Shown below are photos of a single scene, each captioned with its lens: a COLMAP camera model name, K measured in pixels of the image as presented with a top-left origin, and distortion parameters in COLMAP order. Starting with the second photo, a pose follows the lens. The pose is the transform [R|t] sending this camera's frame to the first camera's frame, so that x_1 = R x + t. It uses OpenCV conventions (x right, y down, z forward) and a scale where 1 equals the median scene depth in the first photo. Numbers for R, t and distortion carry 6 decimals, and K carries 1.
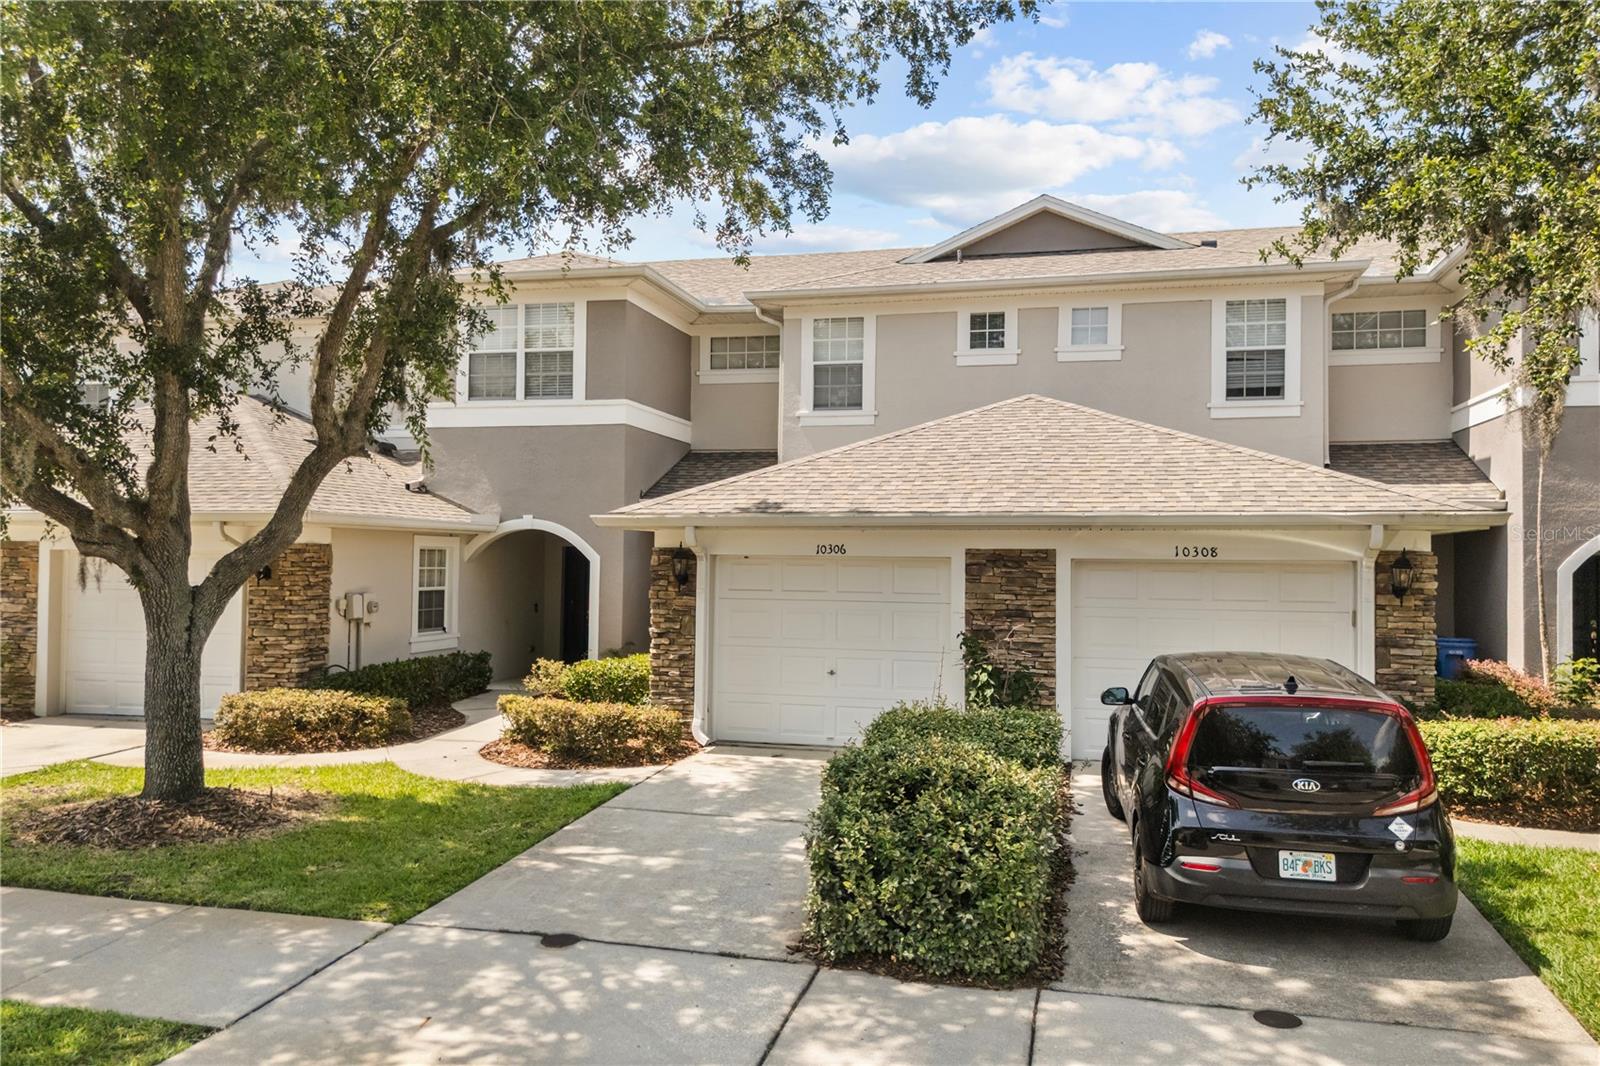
lens RADIAL K [[1142.3, 0, 799.3], [0, 1142.3, 531.5], [0, 0, 1]] dist [0.042553, -0.000573]
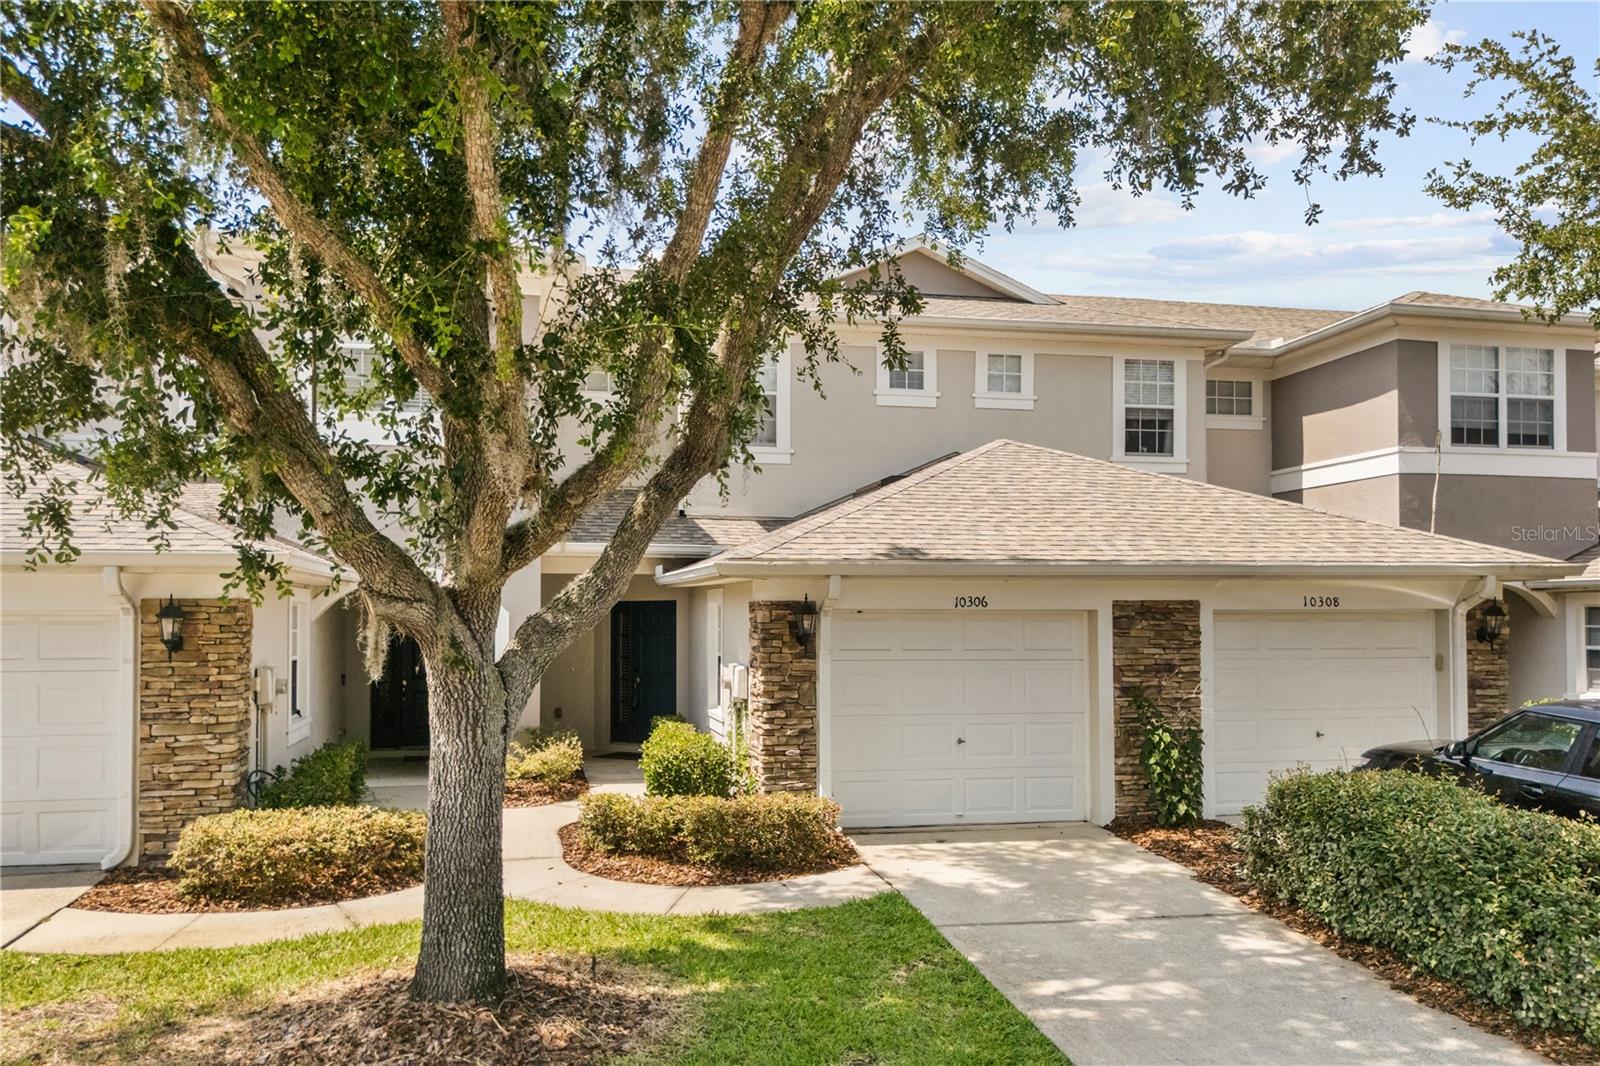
lens RADIAL K [[1156.2, 0, 799.0], [0, 1156.2, 600.4], [0, 0, 1]] dist [0.049842, -0.003764]
pose [[0.906193, -0.006392, 0.422815, -0.487119], [-0.000064, 0.999884, 0.015252, 0.000822], [-0.422864, -0.013848, 0.906088, 0.251386]]
